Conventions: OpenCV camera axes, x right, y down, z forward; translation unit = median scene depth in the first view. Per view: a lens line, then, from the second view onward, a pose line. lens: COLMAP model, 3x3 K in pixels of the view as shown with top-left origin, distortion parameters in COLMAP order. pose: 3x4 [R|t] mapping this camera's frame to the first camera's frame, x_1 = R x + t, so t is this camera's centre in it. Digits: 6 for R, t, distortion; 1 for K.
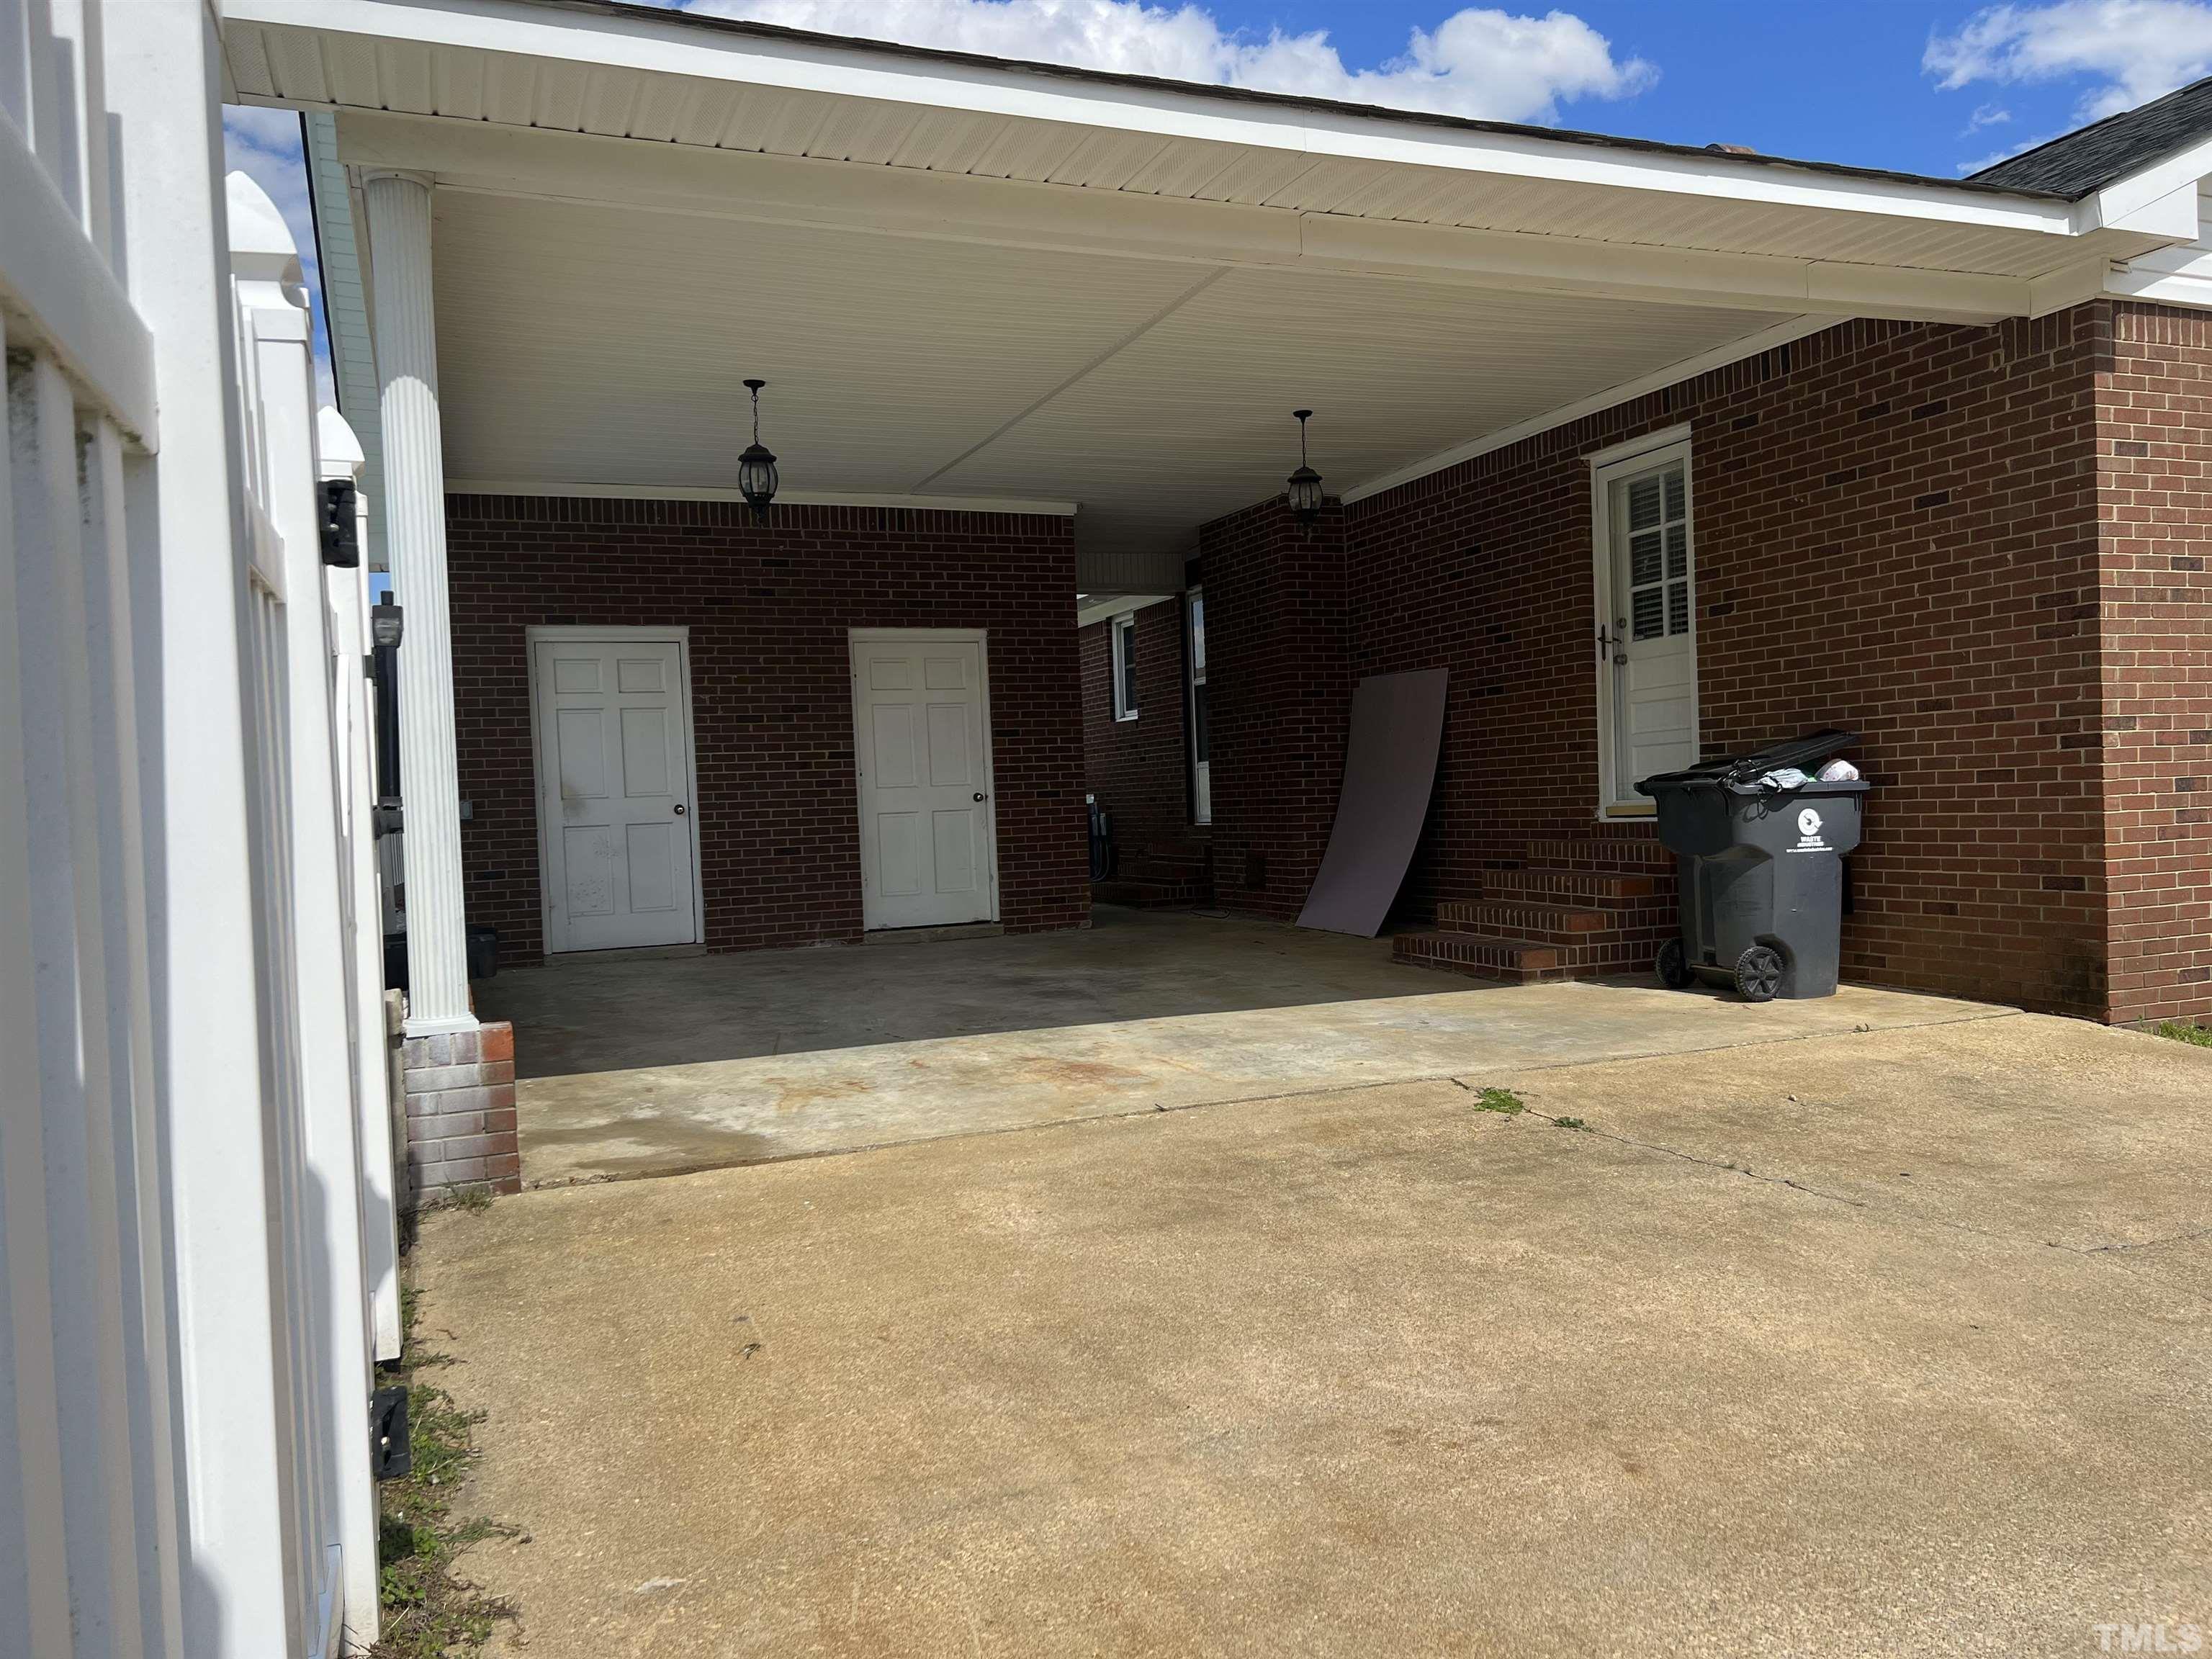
lens RADIAL K [[1700.2, 0, 1107.1], [0, 1700.2, 831.3], [0, 0, 1]] dist [0.071109, -0.066681]
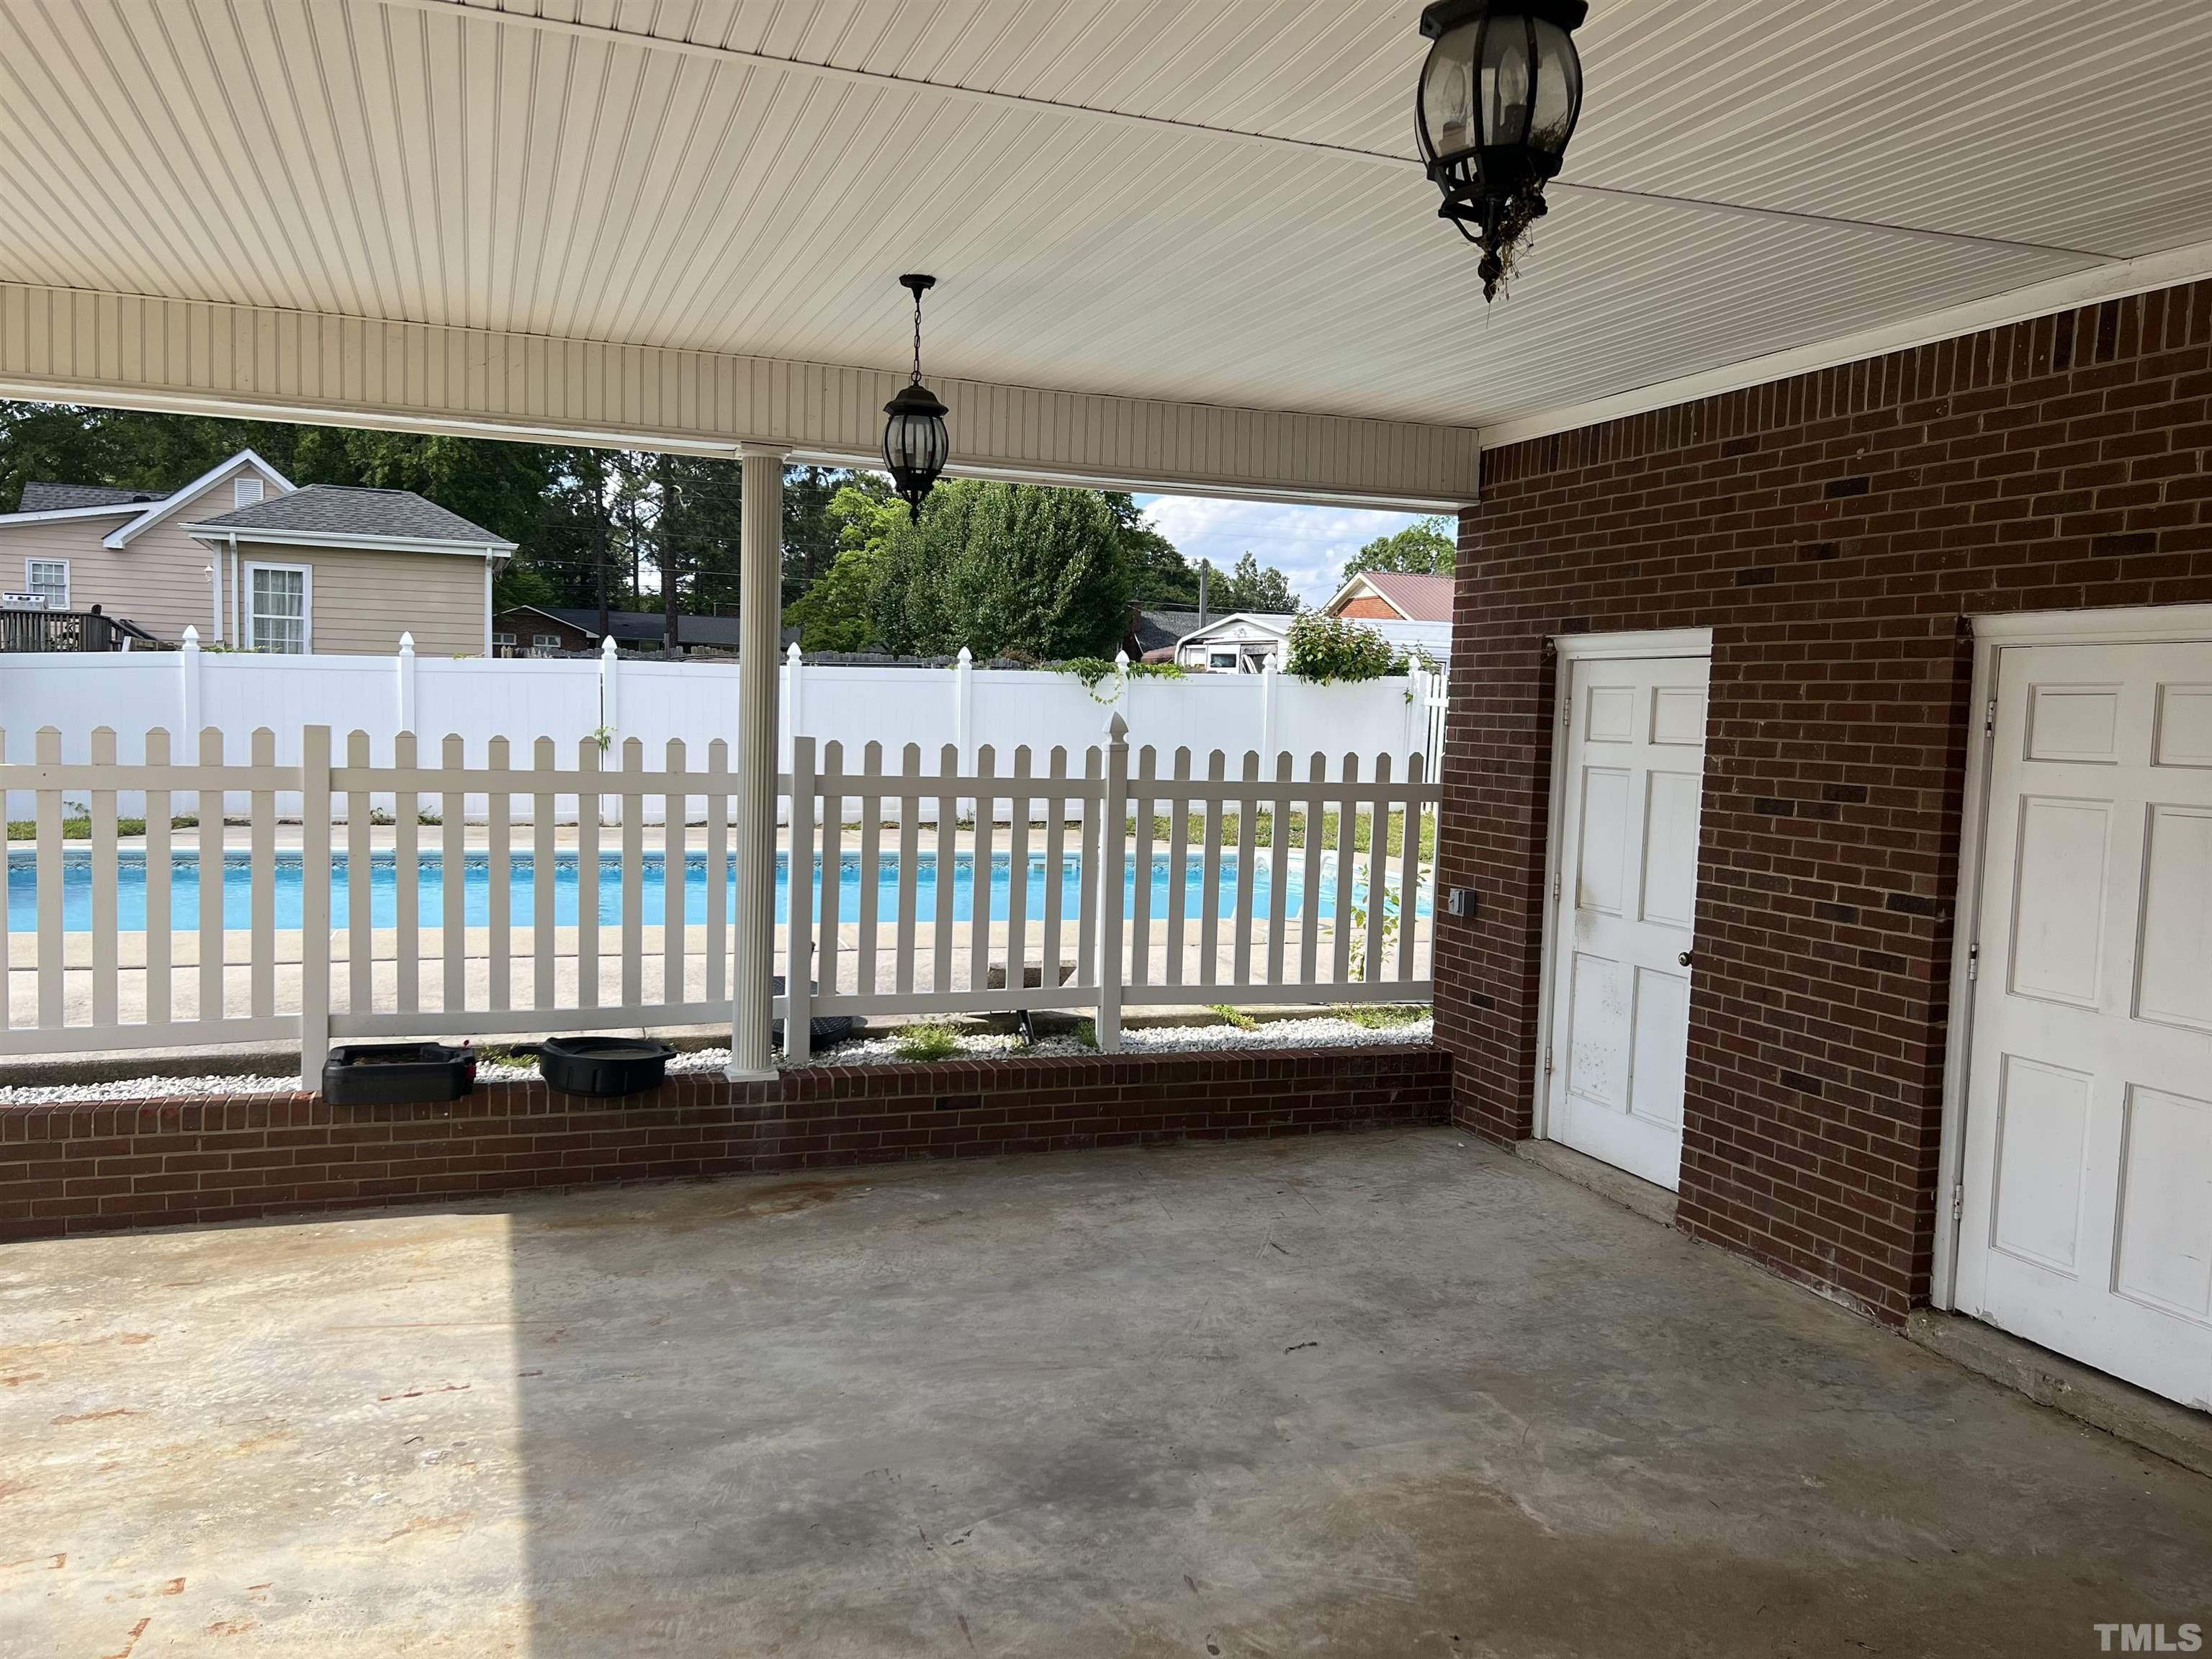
lens RADIAL K [[1700.2, 0, 1107.7], [0, 1700.2, 833.2], [0, 0, 1]] dist [0.071109, -0.066681]
pose [[-0.021674, 0.107806, -0.993936, 0.299986], [-0.053149, 0.992639, 0.108824, -0.102631], [0.998351, 0.055185, -0.015785, 0.807294]]
